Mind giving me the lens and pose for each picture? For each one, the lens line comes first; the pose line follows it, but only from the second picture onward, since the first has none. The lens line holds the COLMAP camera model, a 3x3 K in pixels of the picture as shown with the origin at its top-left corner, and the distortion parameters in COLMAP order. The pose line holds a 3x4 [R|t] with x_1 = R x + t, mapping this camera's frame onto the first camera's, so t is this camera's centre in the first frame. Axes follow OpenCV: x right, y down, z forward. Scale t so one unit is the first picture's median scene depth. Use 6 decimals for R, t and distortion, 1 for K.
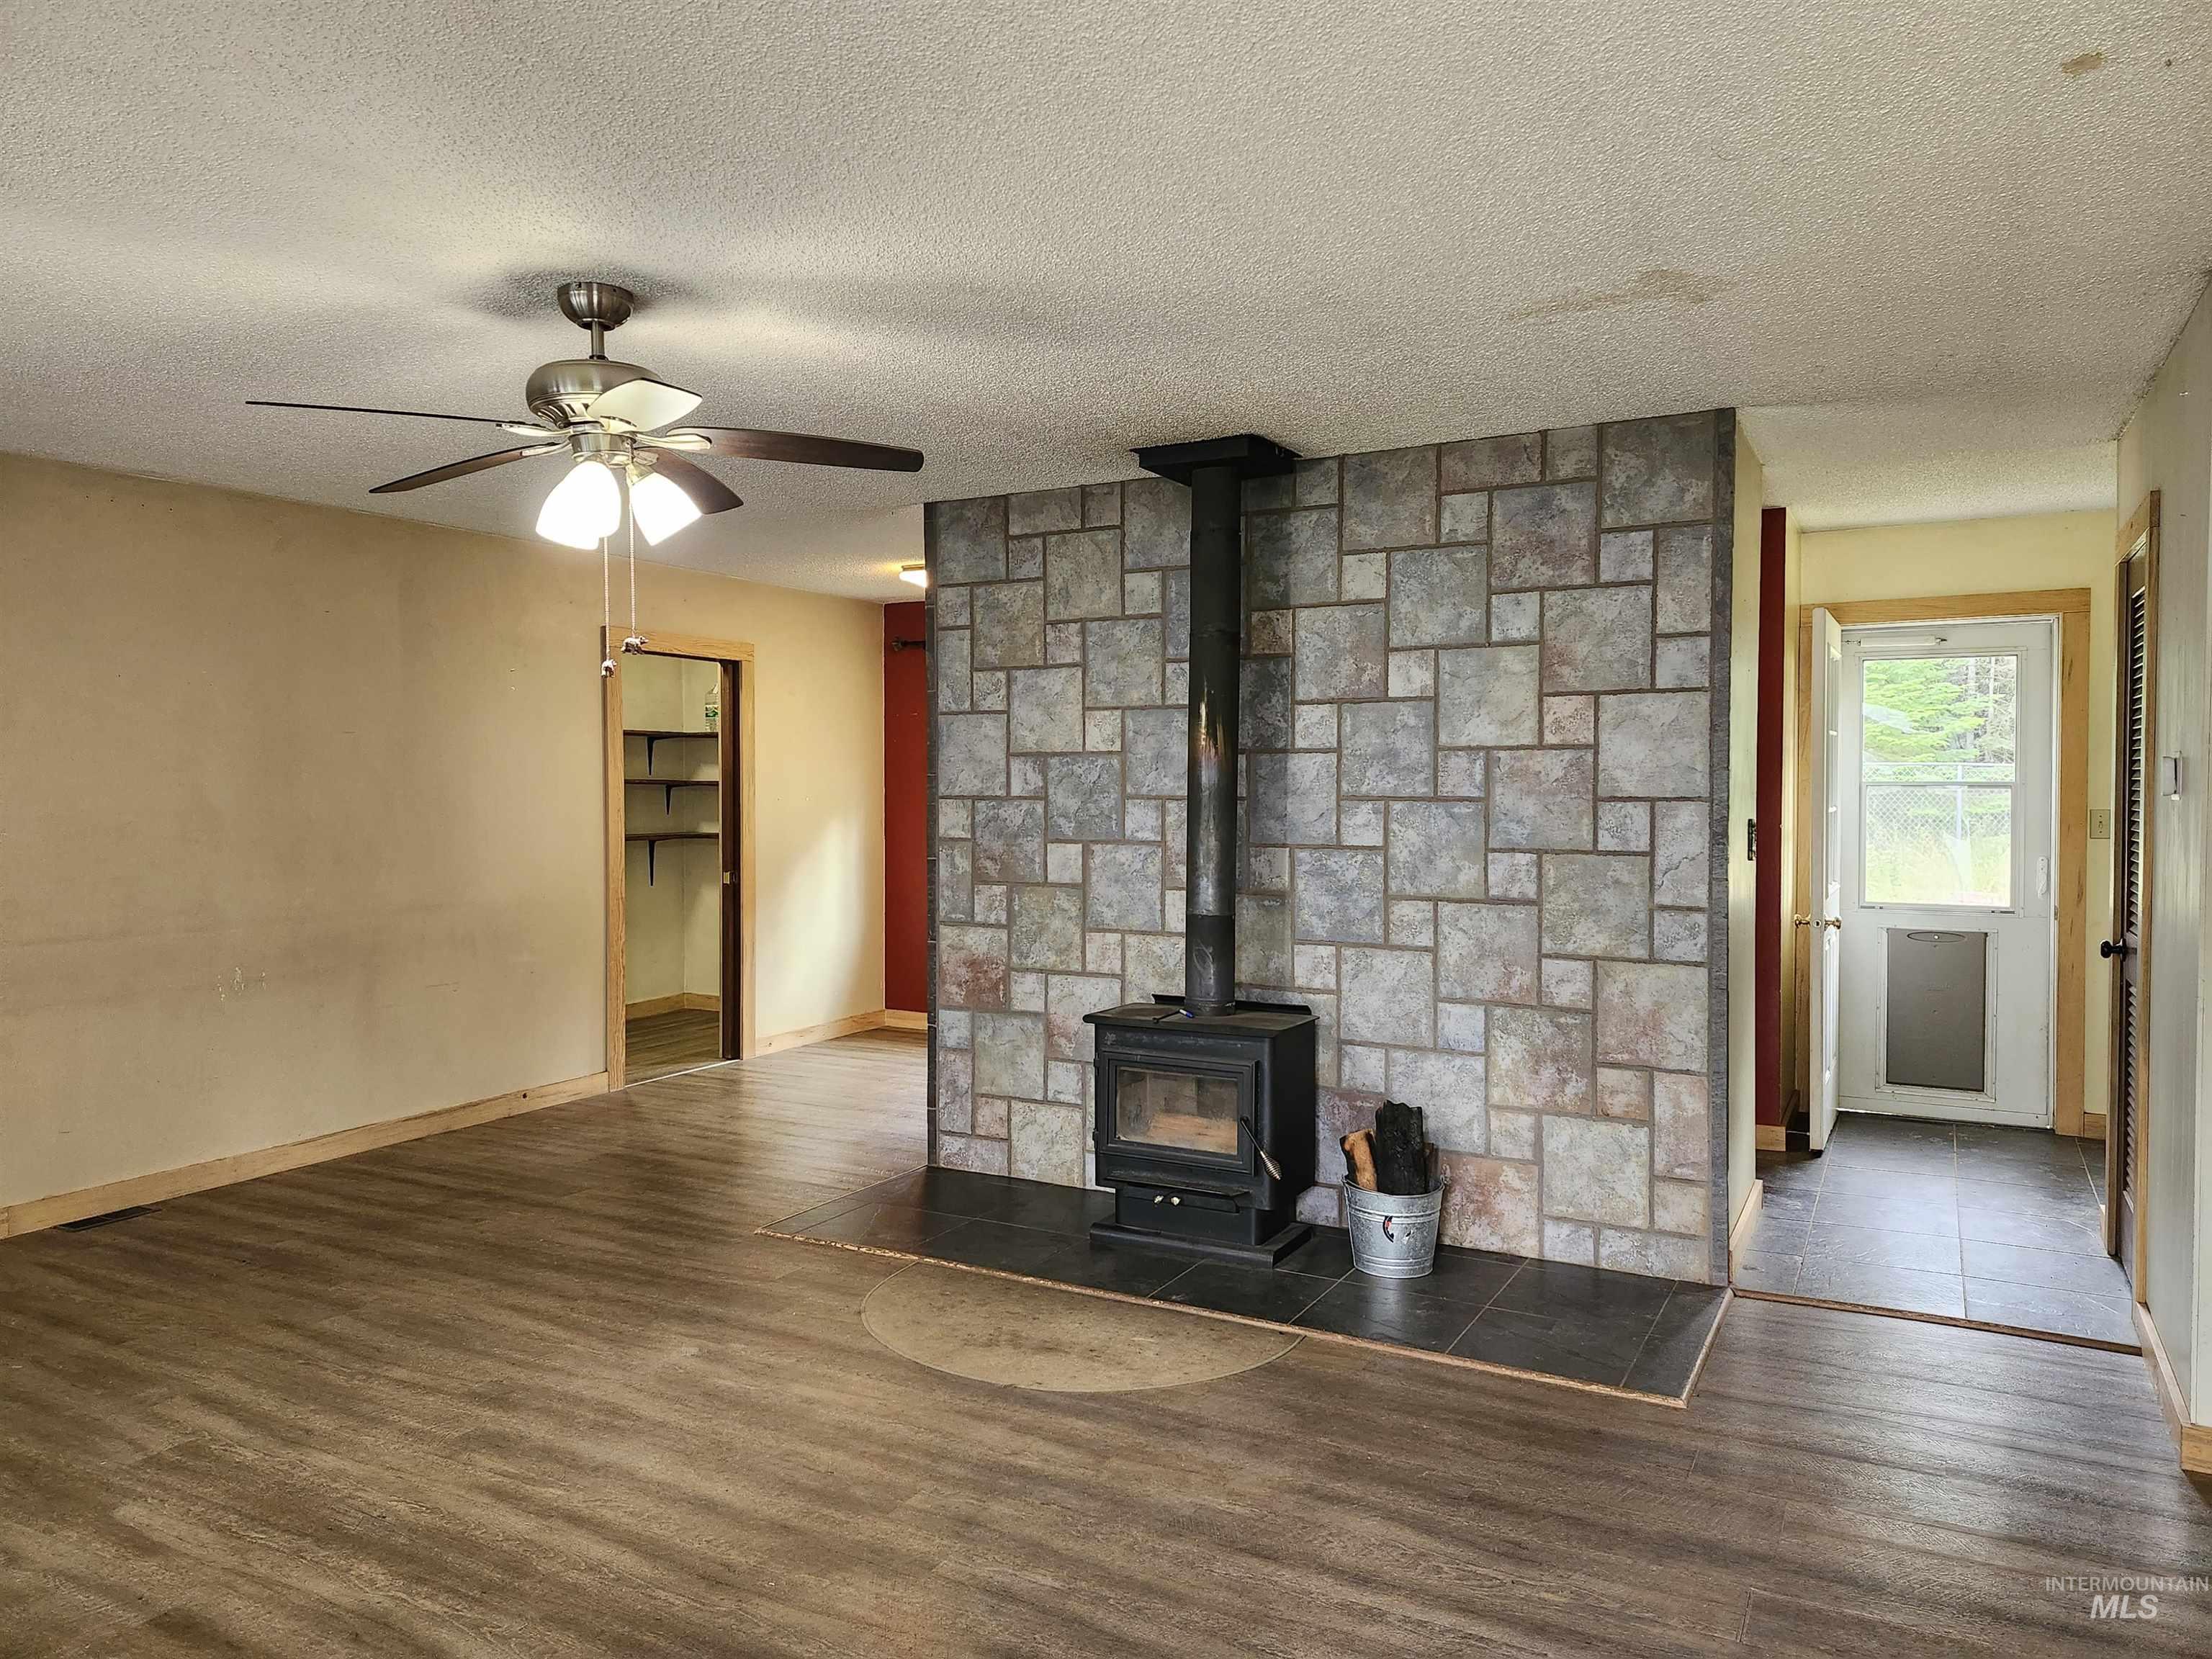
lens RADIAL K [[1519.0, 0, 1100.5], [0, 1519.0, 839.5], [0, 0, 1]] dist [0.092826, -0.107632]
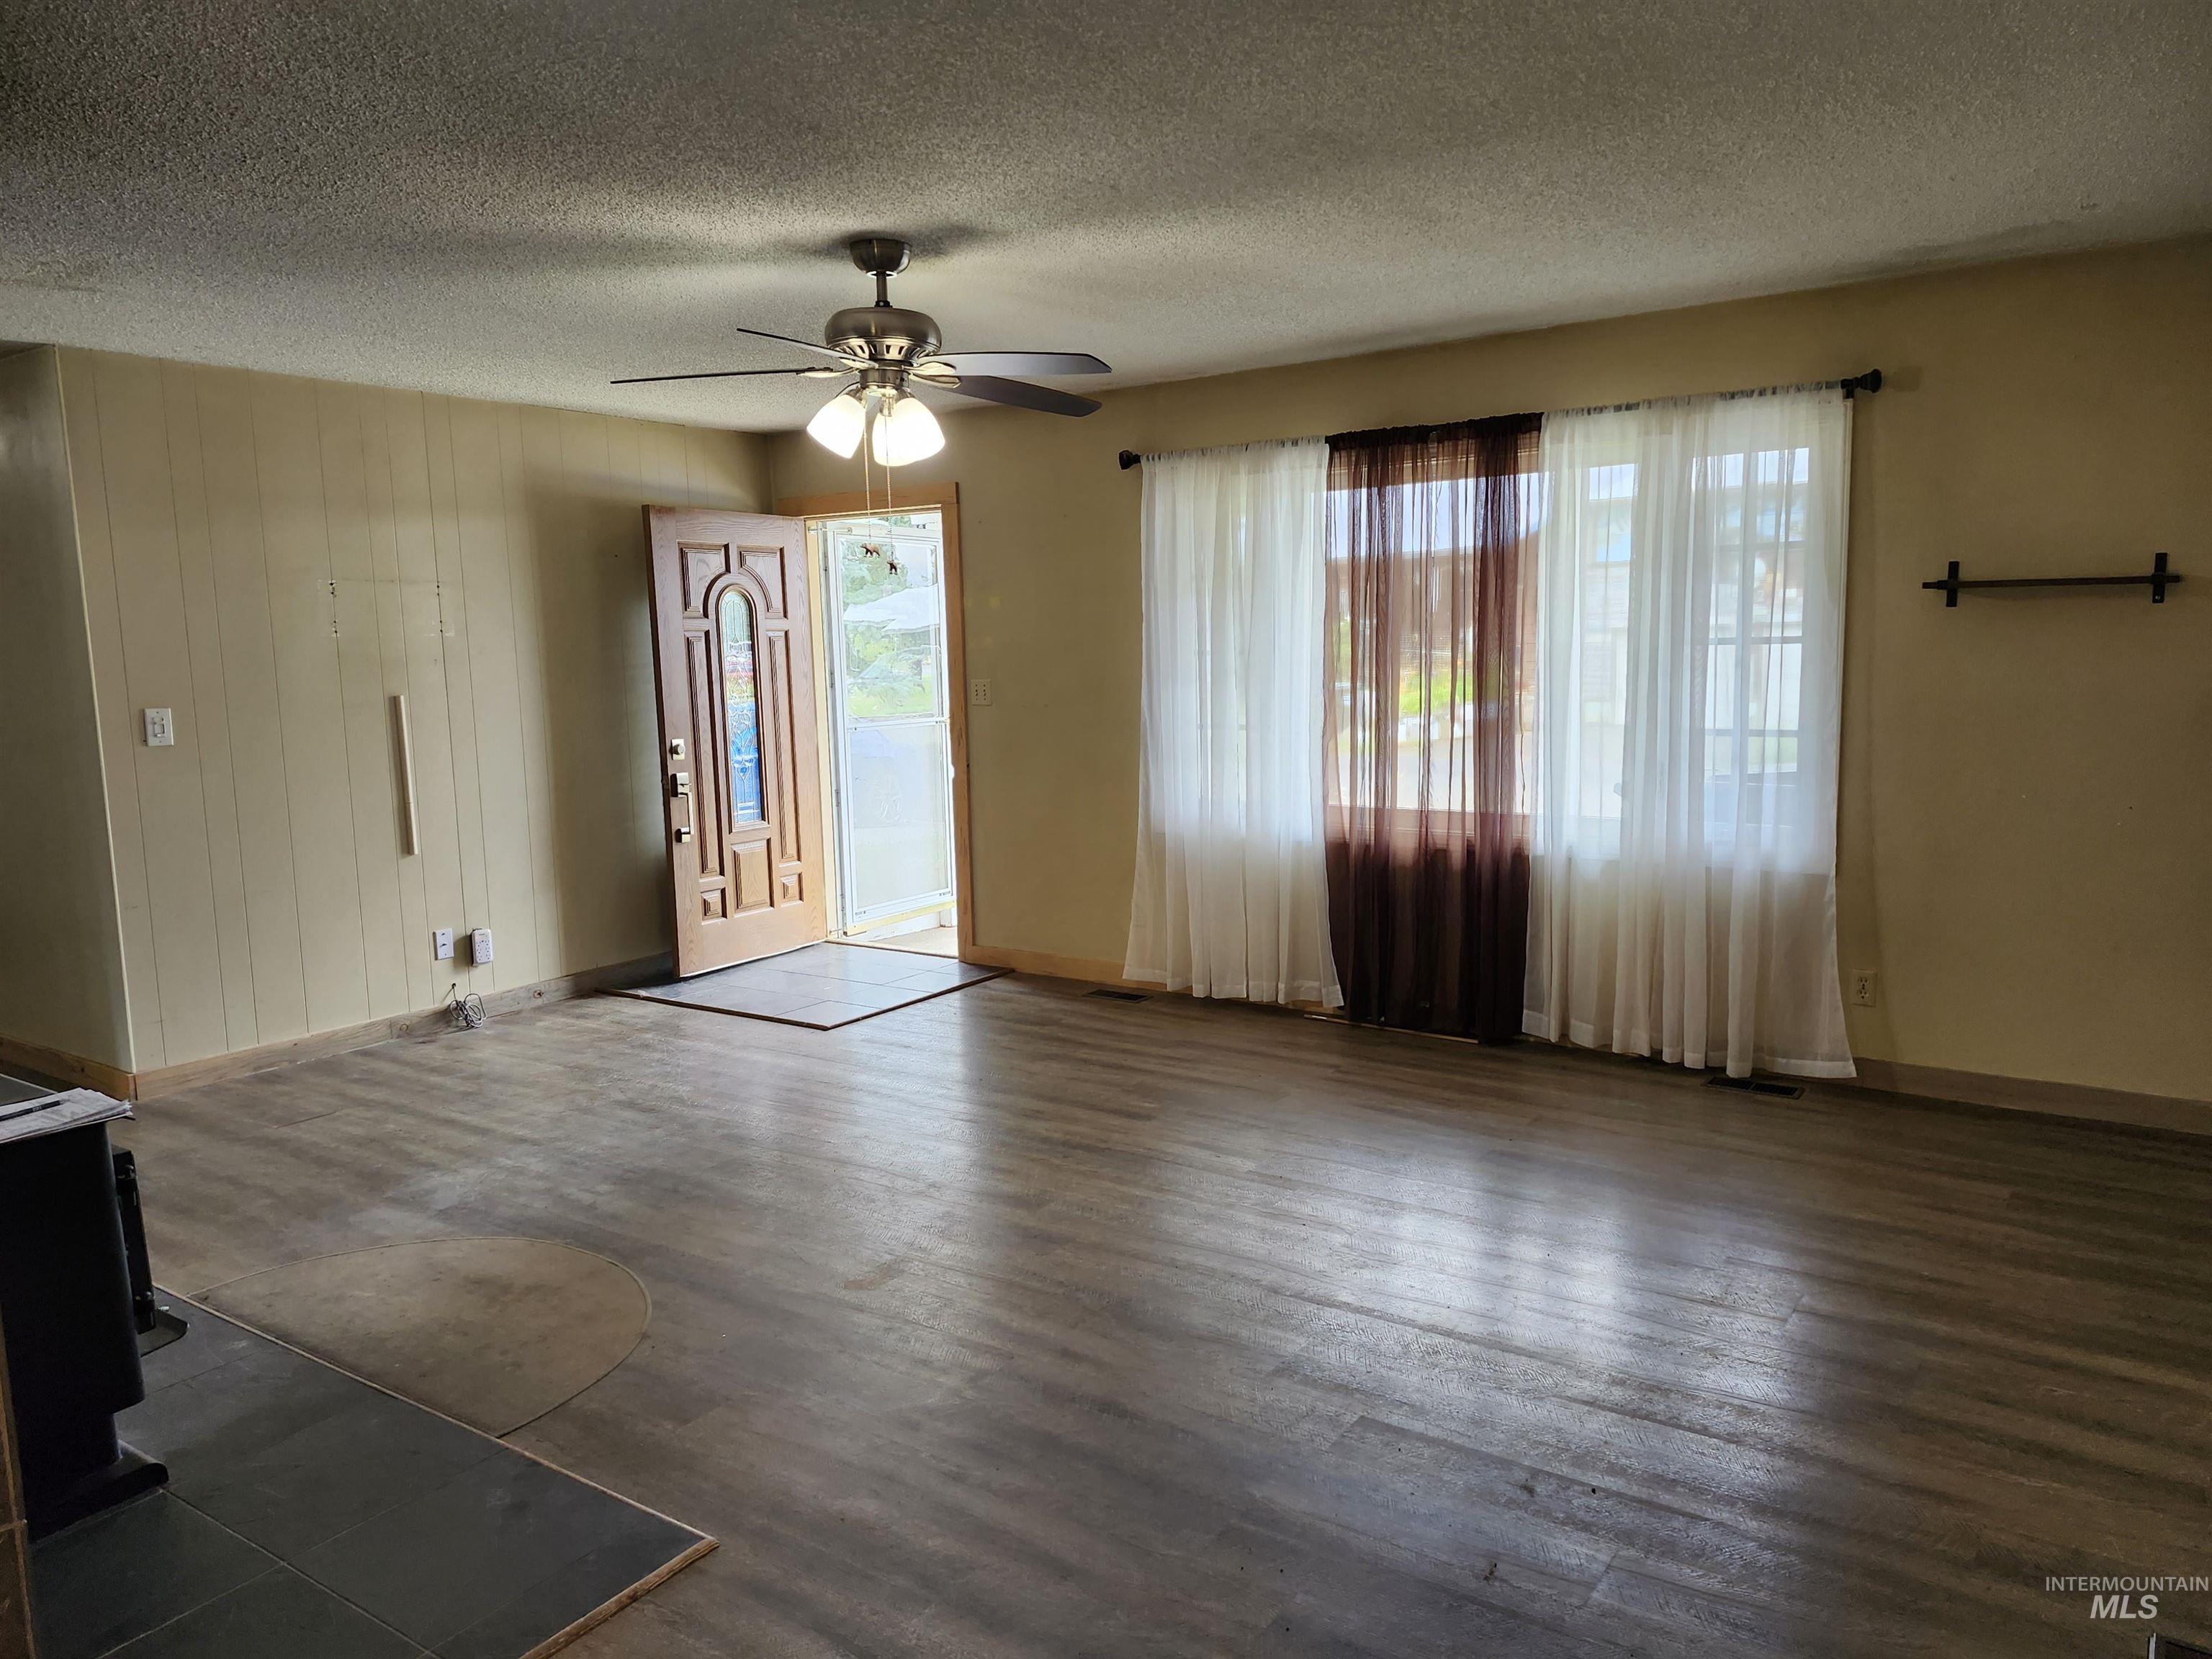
lens RADIAL K [[1500.3, 0, 1110.3], [0, 1500.3, 835.1], [0, 0, 1]] dist [0.095224, -0.098737]
pose [[-0.994449, 0.014423, 0.104223, -0.545206], [0.032018, 0.985066, 0.169177, -0.091341], [-0.100226, 0.171575, -0.980060, 1.962890]]
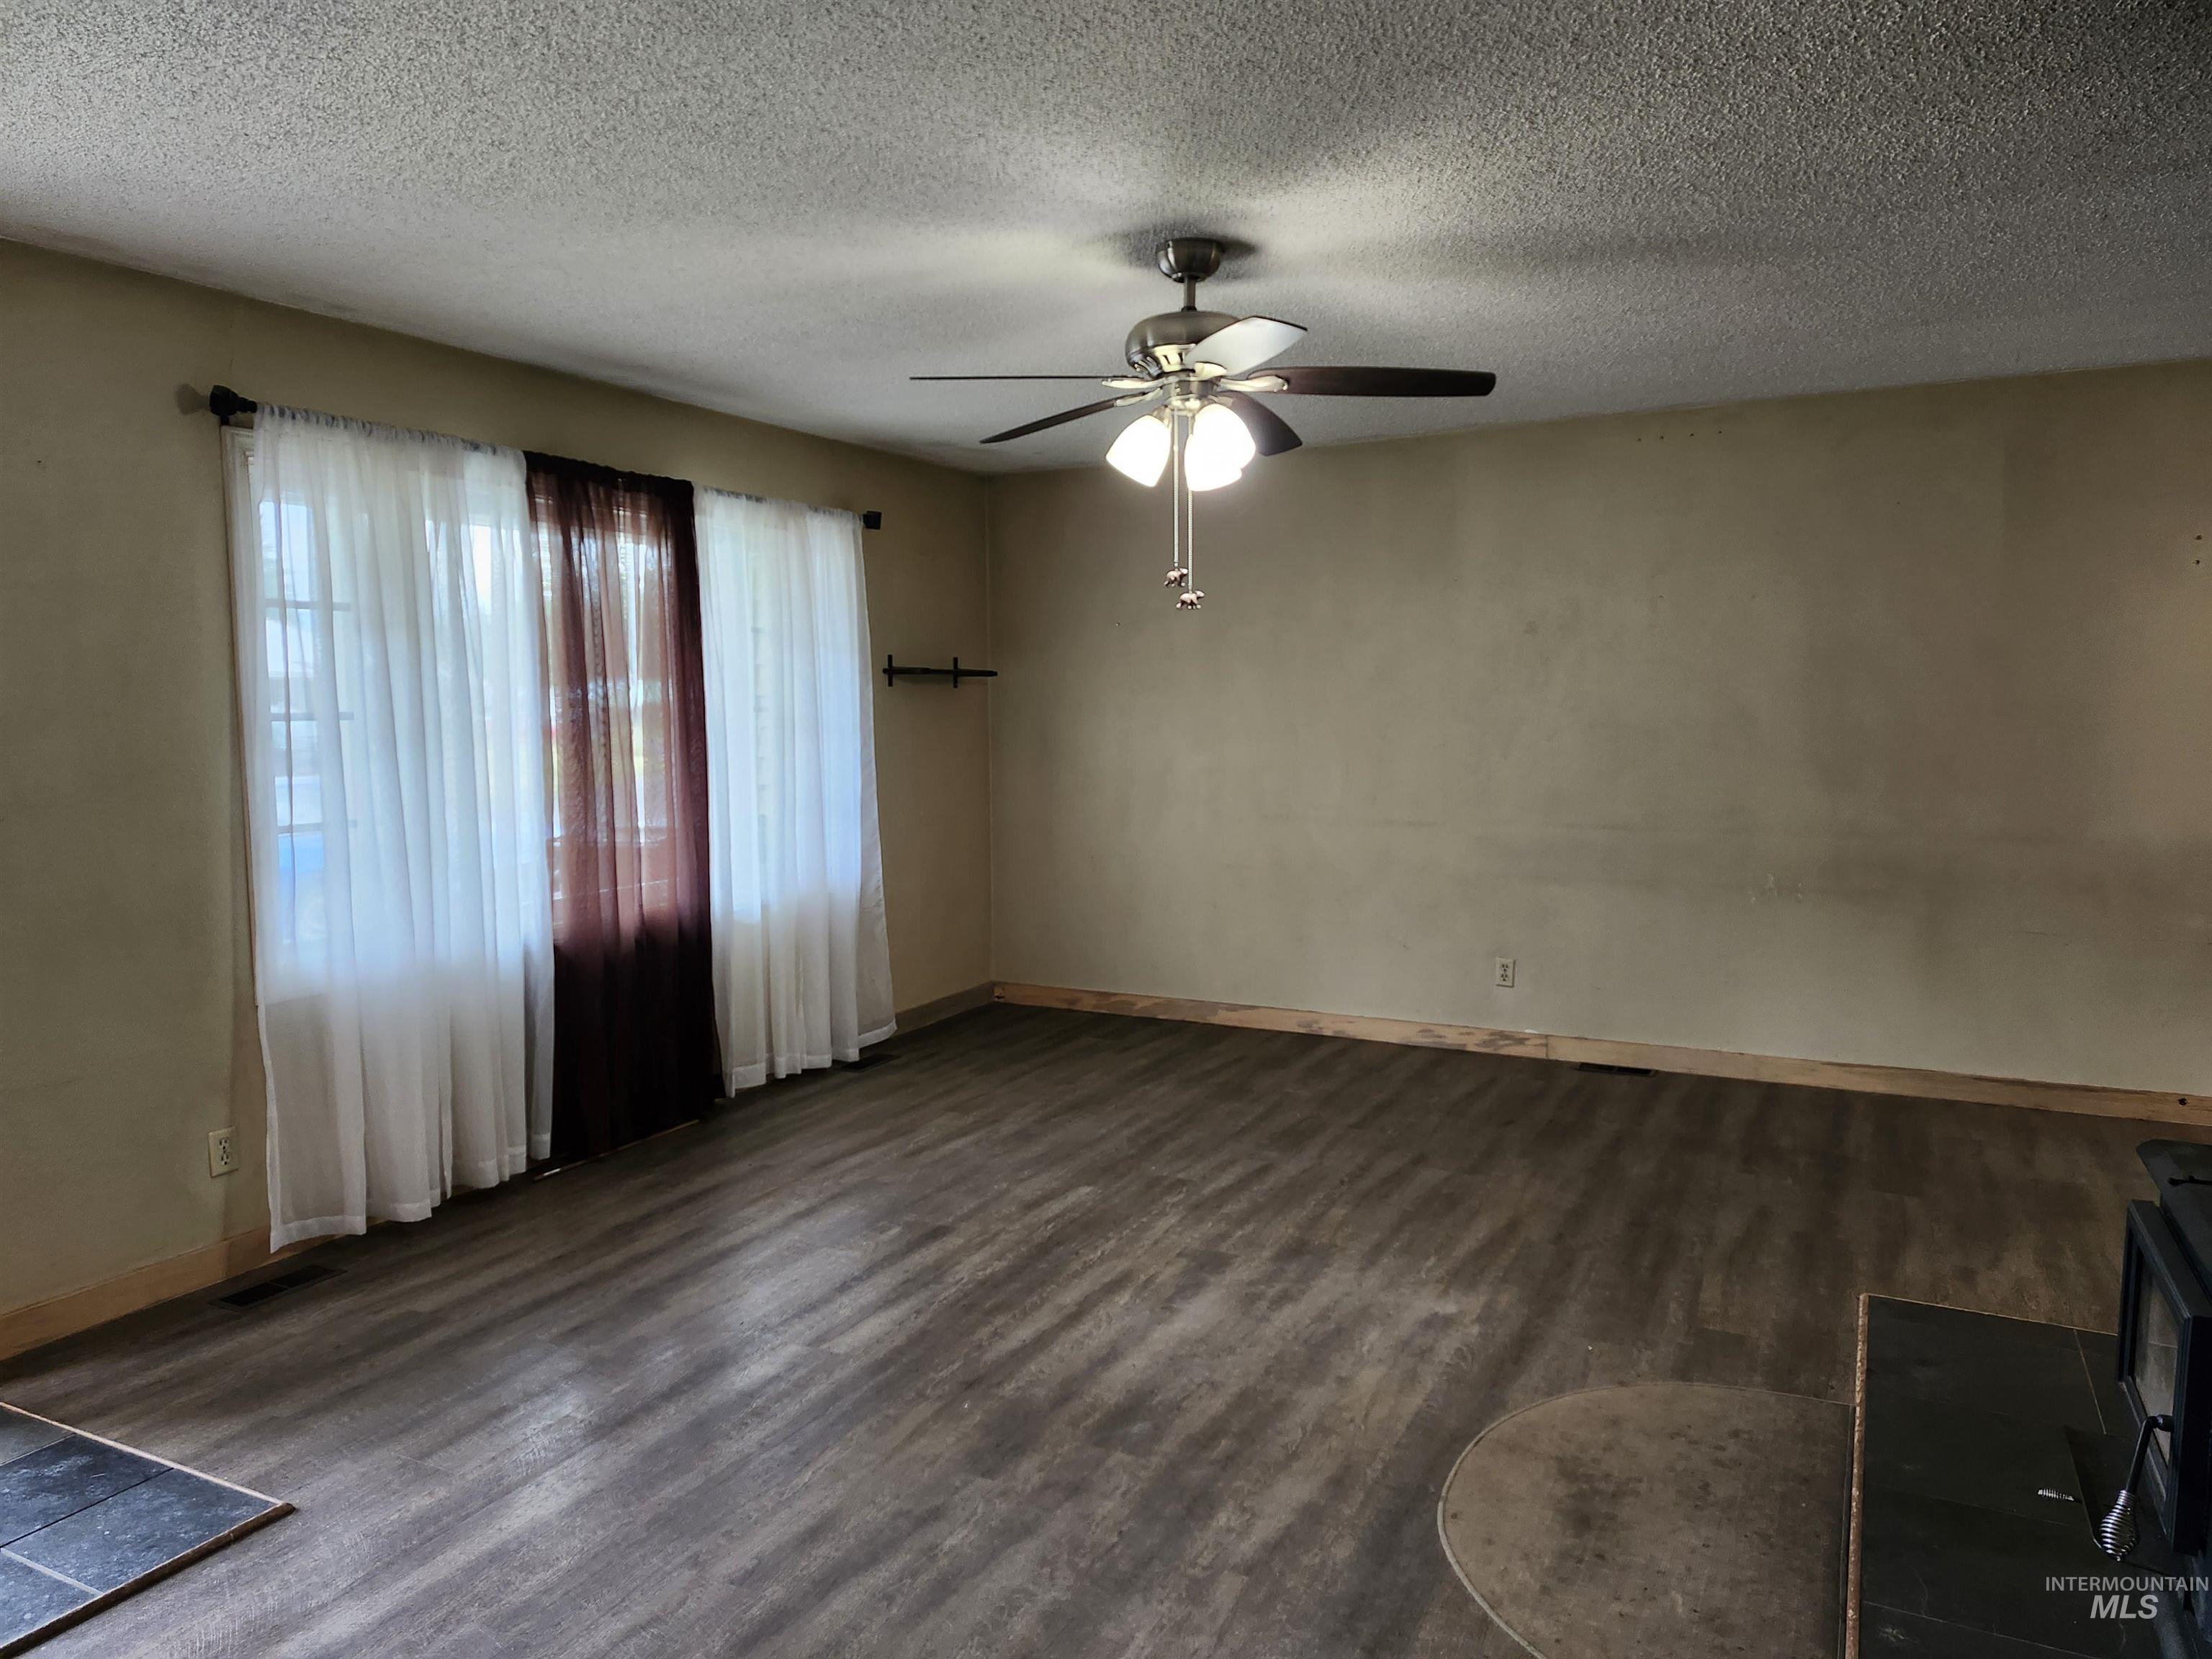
lens RADIAL K [[1506.8, 0, 1074.4], [0, 1506.8, 812.1], [0, 0, 1]] dist [0.145908, -0.186728]
pose [[0.016608, 0.080302, -0.996632, 0.685875], [-0.026925, 0.996444, 0.079838, -0.040807], [0.999499, 0.025509, 0.018712, 0.806413]]
